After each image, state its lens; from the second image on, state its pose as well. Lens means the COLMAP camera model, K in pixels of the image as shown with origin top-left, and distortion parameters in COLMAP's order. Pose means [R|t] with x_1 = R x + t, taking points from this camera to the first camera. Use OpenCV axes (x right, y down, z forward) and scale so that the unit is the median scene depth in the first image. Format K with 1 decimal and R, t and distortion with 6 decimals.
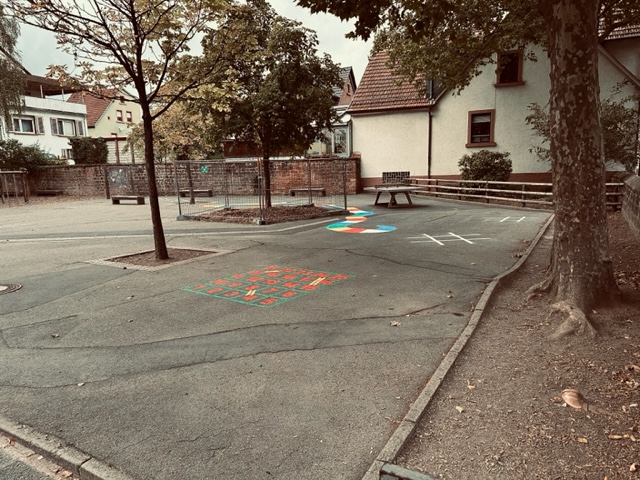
lens RADIAL K [[448.9, 0, 318.7], [0, 448.9, 240.9], [0, 0, 1]] dist [0.043087, -0.041930]
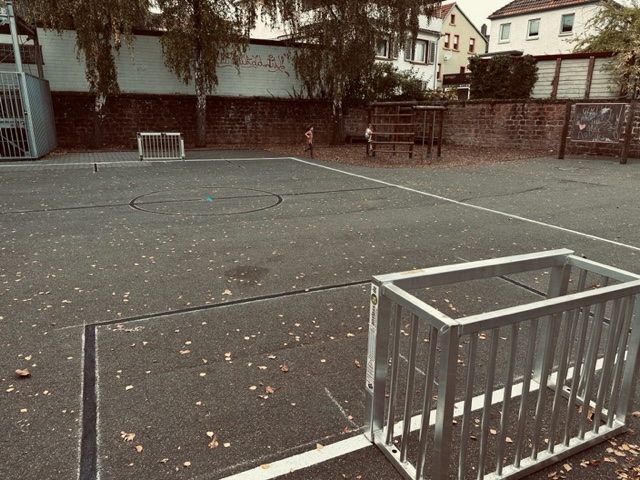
lens RADIAL K [[448.9, 0, 321.1], [0, 448.9, 237.6], [0, 0, 1]] dist [0.043087, -0.041930]
pose [[0.887966, 0.153055, -0.433695, -0.425919], [-0.103781, 0.985361, 0.135256, -0.035870], [0.448047, -0.075093, 0.890851, 0.296914]]
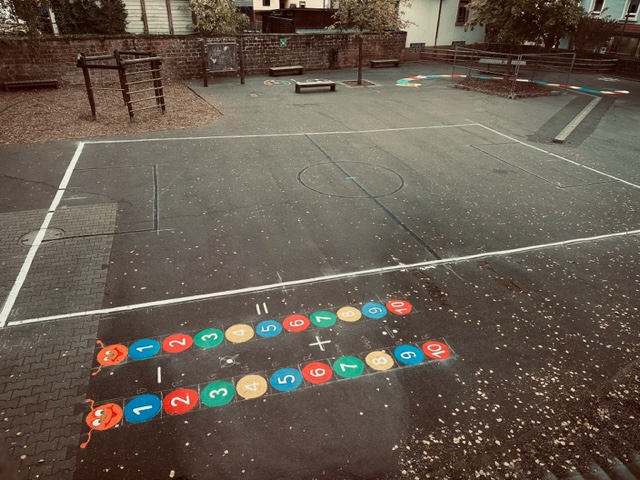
lens RADIAL K [[448.9, 0, 318.0], [0, 448.9, 237.8], [0, 0, 1]] dist [0.043087, -0.041930]
pose [[0.559780, -0.353303, 0.749549, -0.944286], [0.094311, 0.925838, 0.365964, -0.107523], [-0.823257, -0.134169, 0.551586, 0.331564]]
